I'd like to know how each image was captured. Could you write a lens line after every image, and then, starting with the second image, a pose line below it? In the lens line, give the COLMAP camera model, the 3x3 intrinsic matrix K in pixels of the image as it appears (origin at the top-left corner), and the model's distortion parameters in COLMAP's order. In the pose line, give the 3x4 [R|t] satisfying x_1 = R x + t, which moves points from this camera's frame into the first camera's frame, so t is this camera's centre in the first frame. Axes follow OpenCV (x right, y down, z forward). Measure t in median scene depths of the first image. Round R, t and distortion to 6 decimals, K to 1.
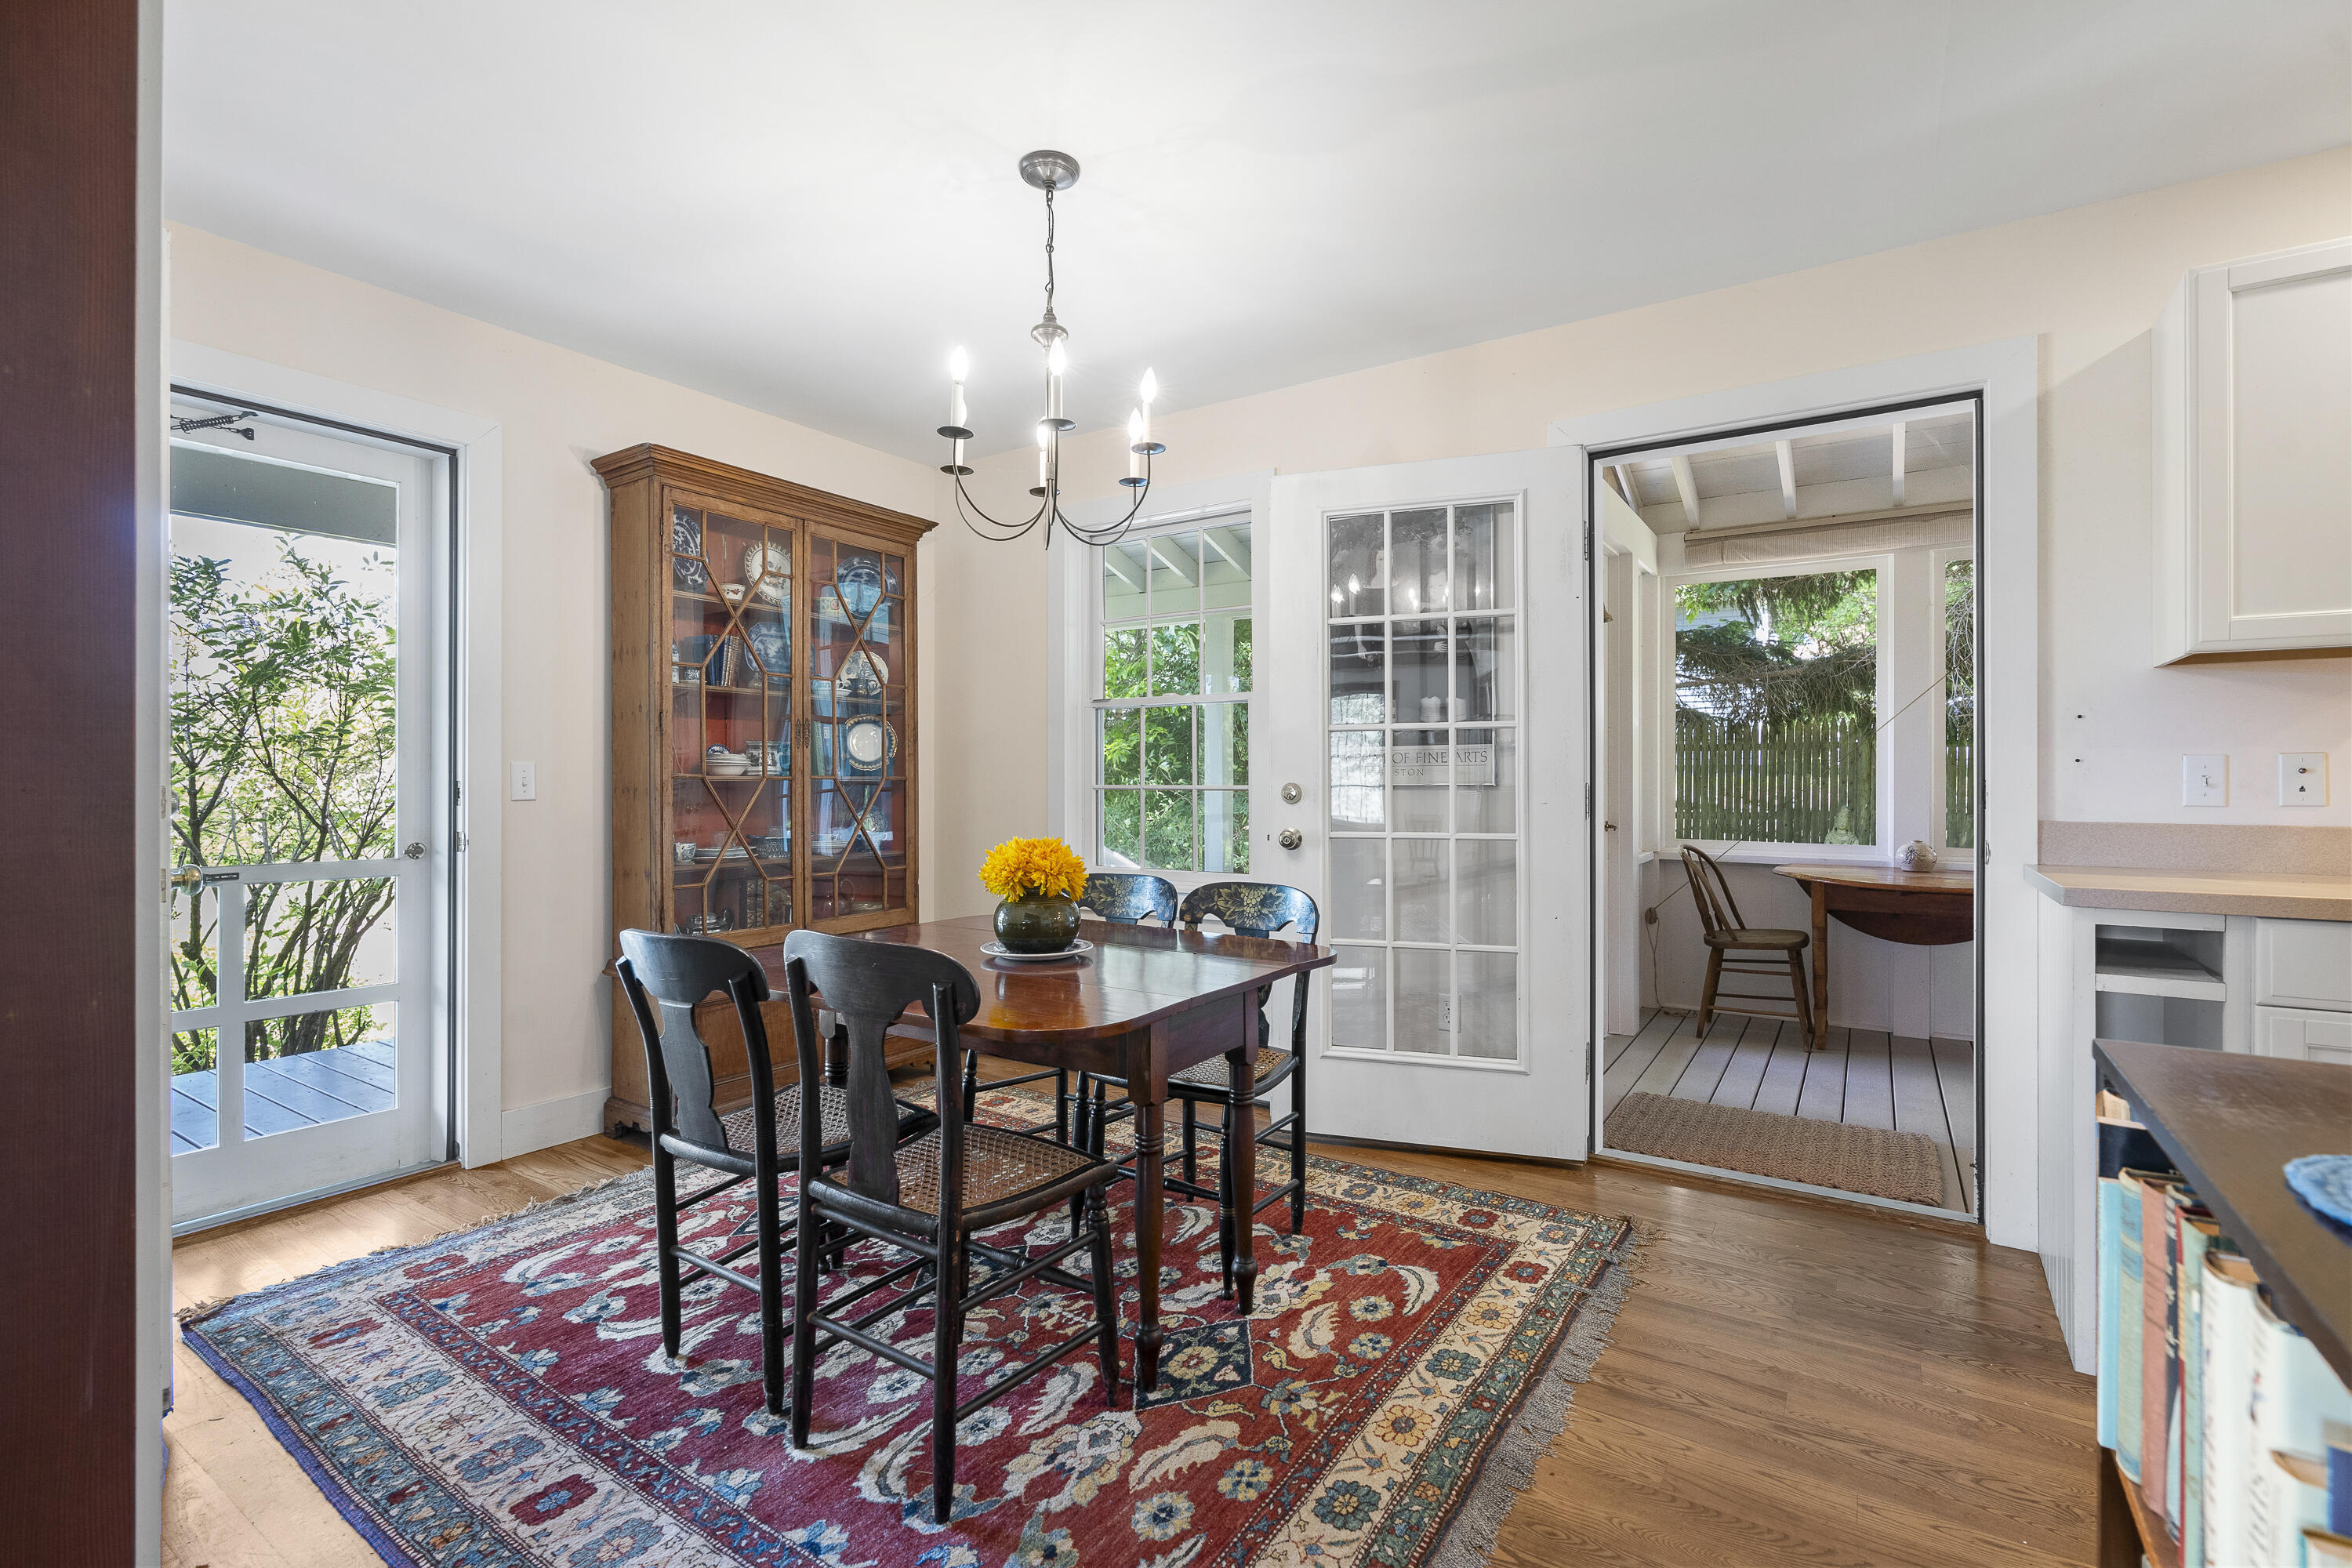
lens RADIAL K [[1070.8, 0, 1176.7], [0, 1070.8, 773.8], [0, 0, 1]] dist [-0.002857, 0.000137]
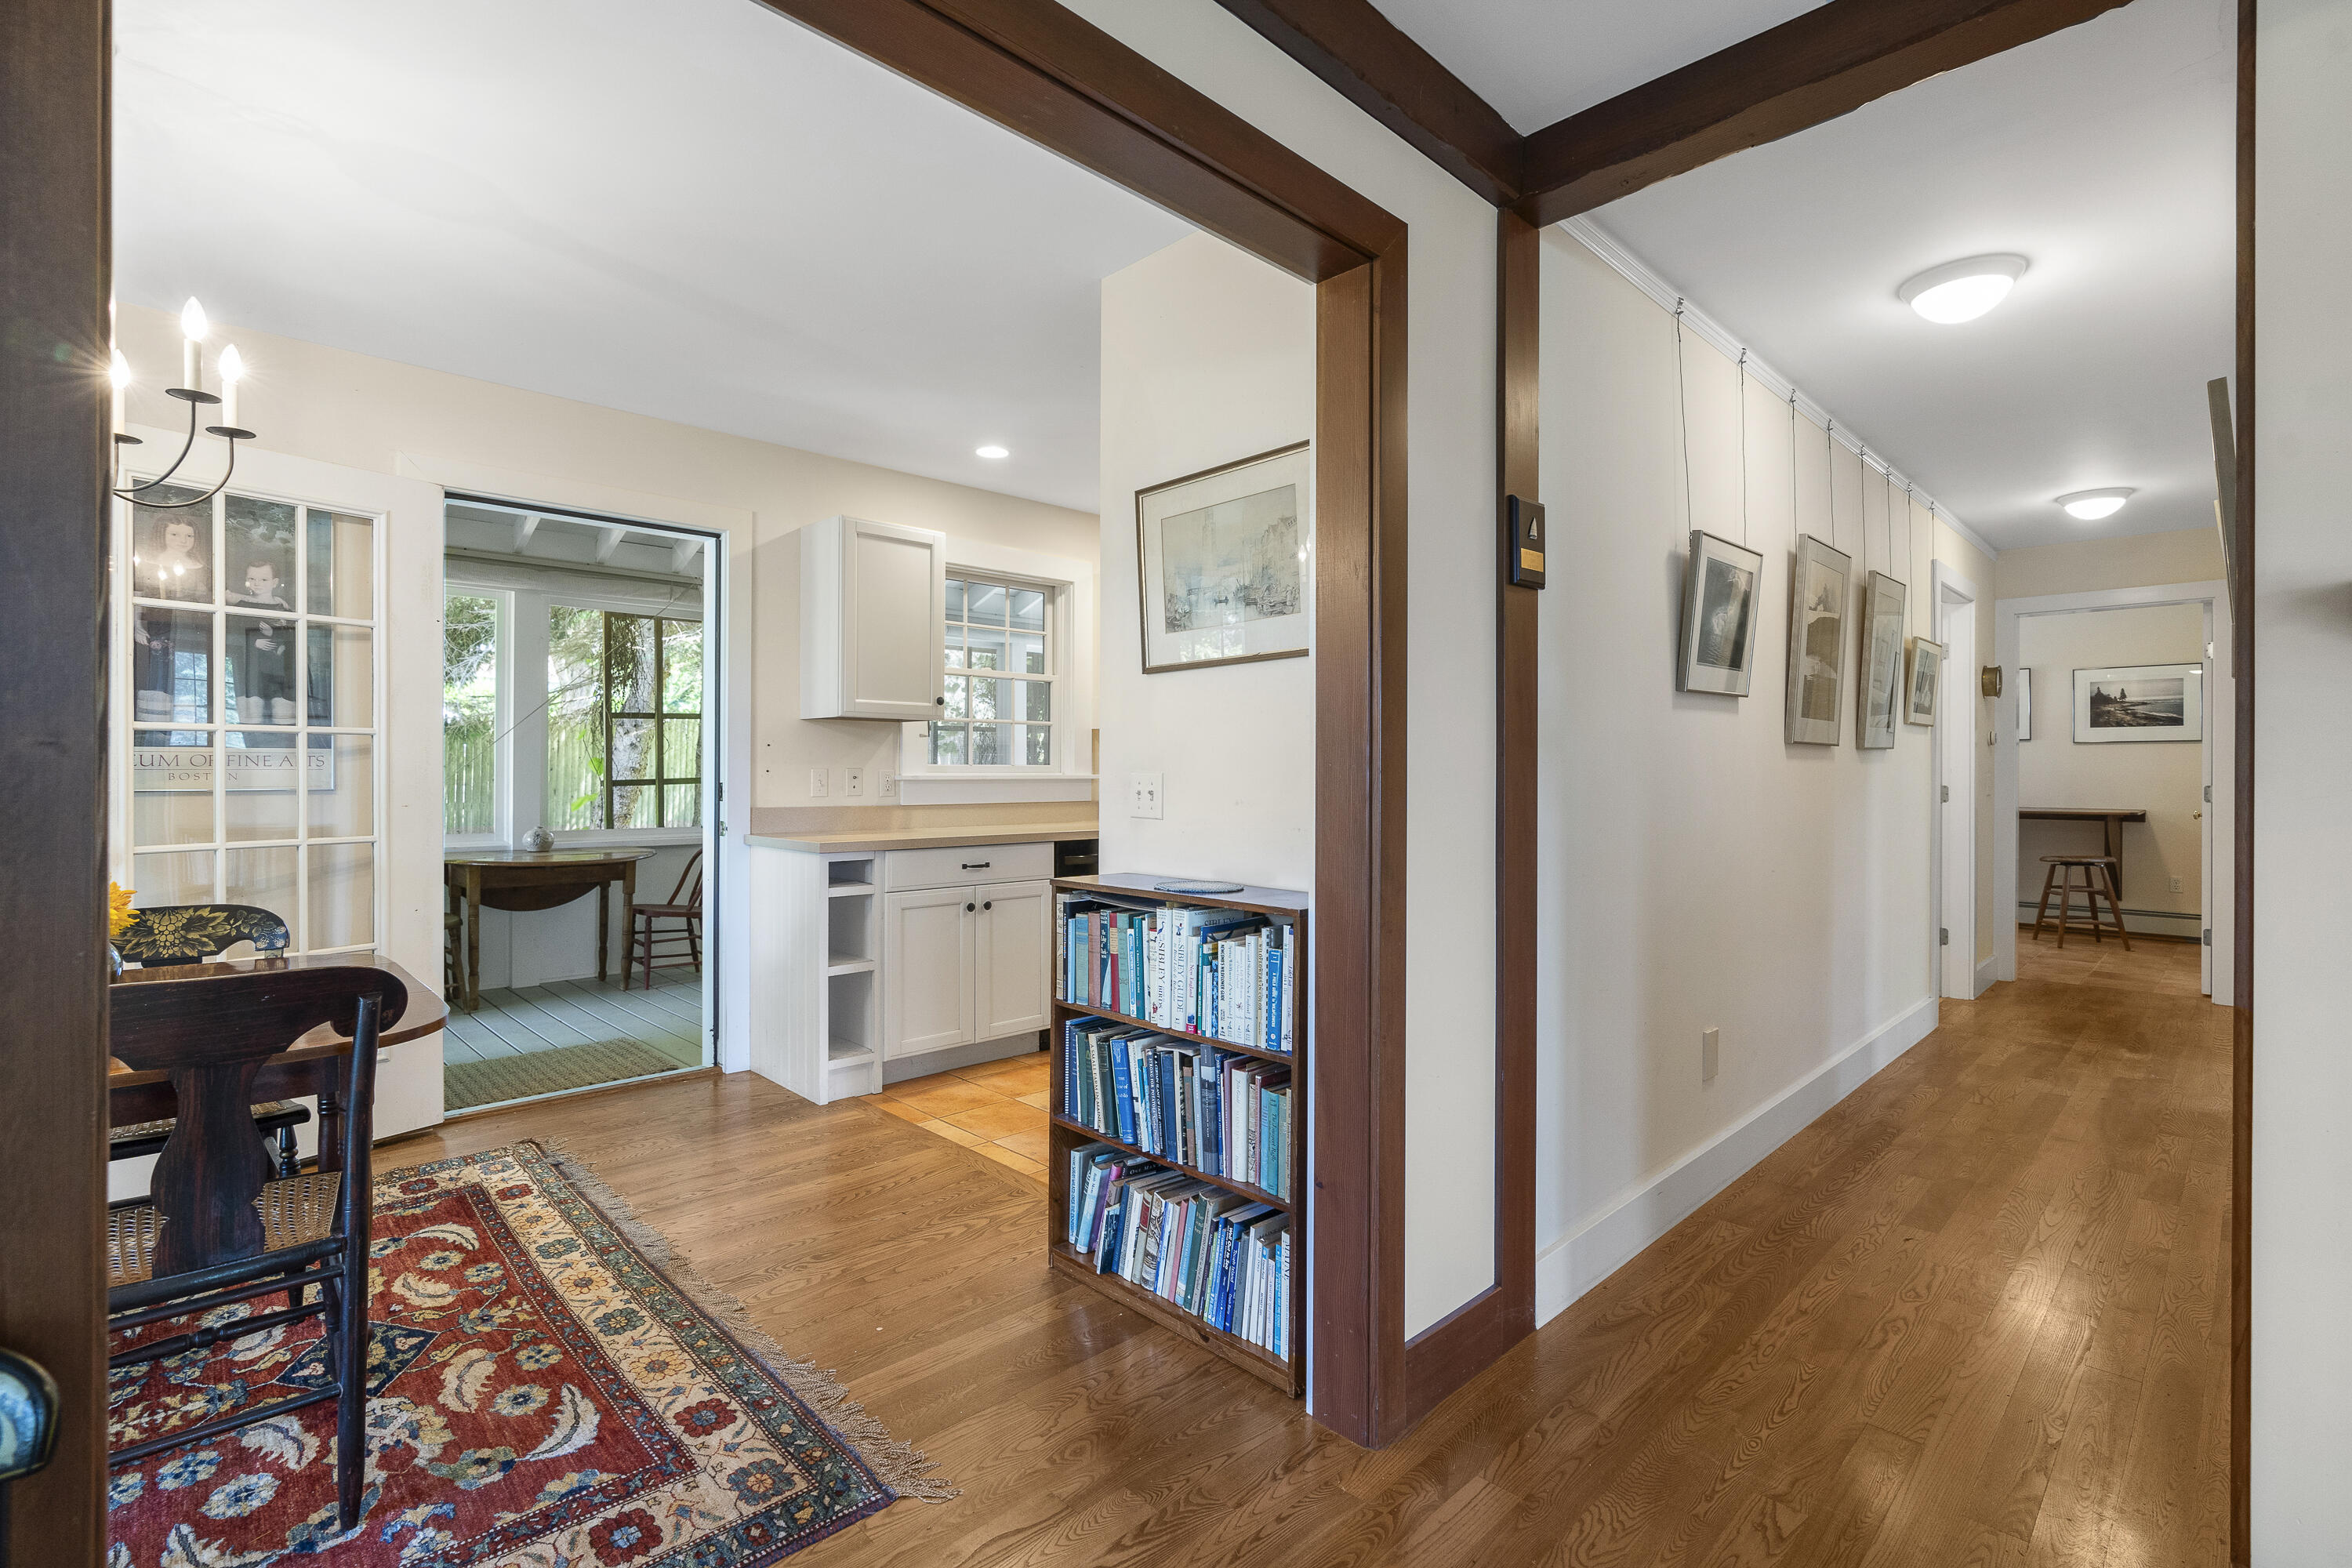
lens RADIAL K [[1070.8, 0, 1181.4], [0, 1070.8, 776.9], [0, 0, 1]] dist [-0.002857, 0.000137]
pose [[0.203972, -0.004095, 0.978968, -0.680243], [-0.009918, 0.999931, 0.006249, -0.020495], [-0.978926, -0.010984, 0.203918, 0.014580]]
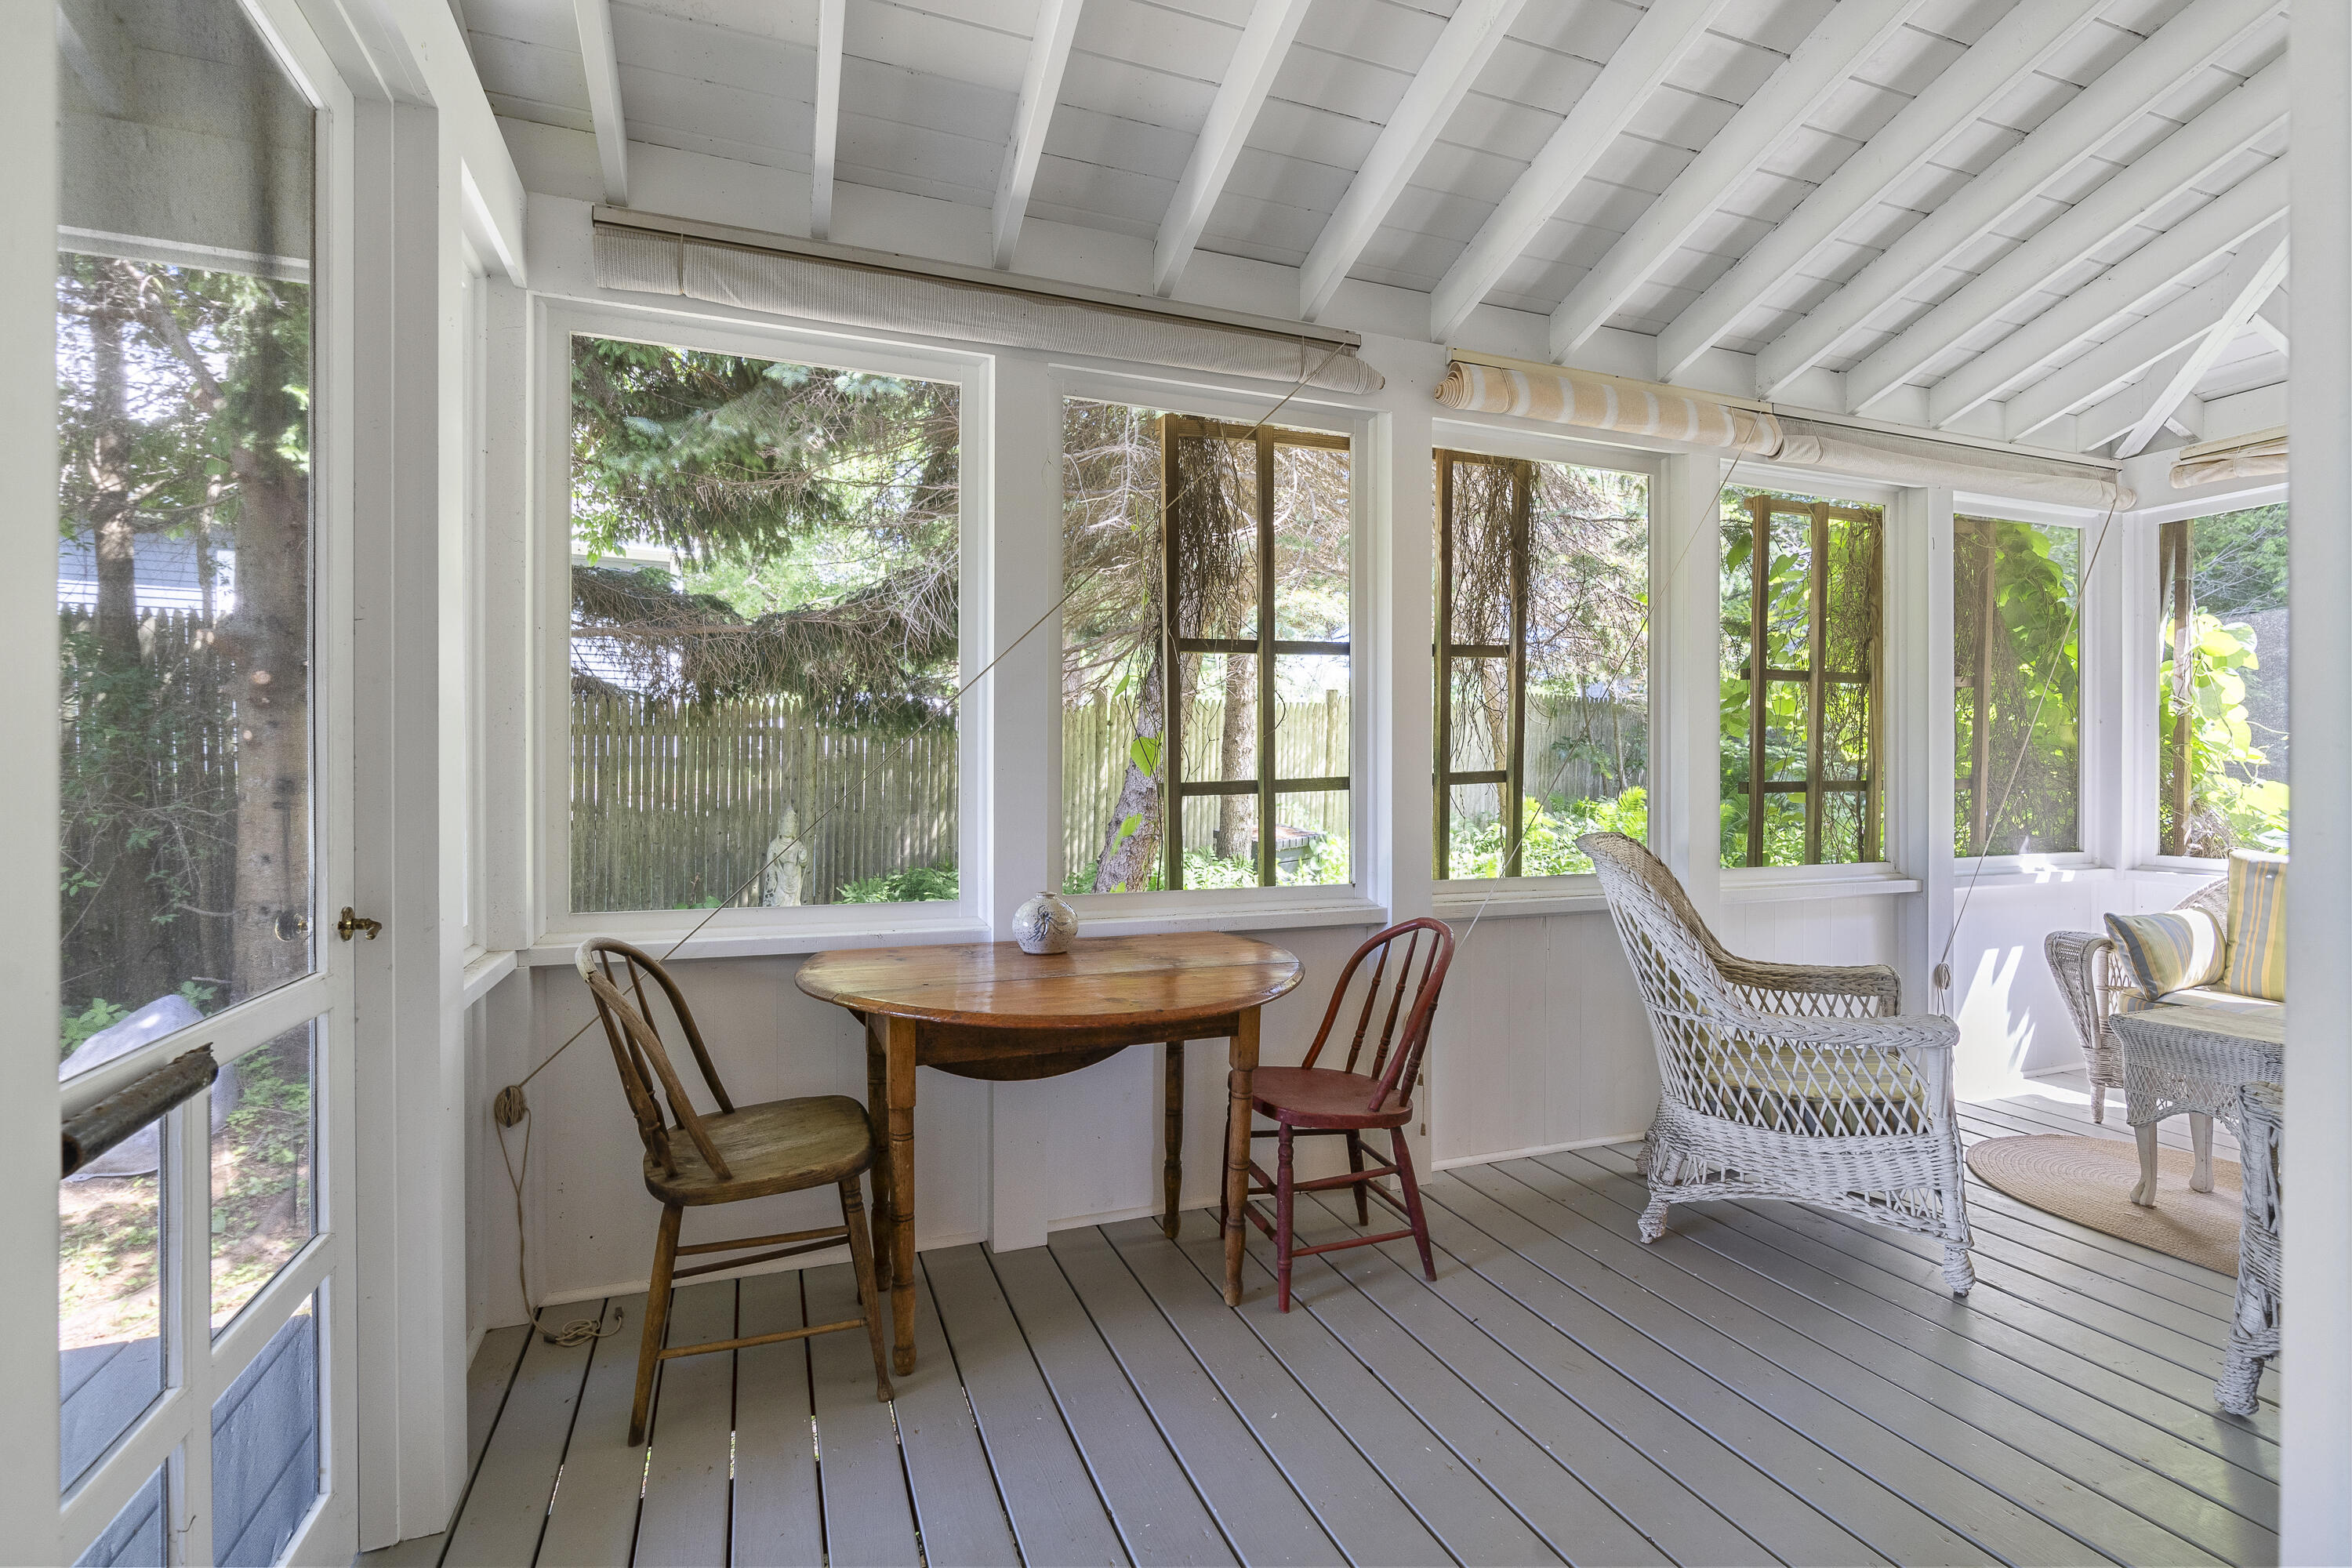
lens RADIAL K [[1070.8, 0, 1178.9], [0, 1070.8, 780.4], [0, 0, 1]] dist [-0.002857, 0.000137]
pose [[0.580161, -0.002975, 0.814496, 0.533224], [-0.007523, 0.999931, 0.009010, 0.001453], [-0.814467, -0.011355, 0.580099, 1.139610]]
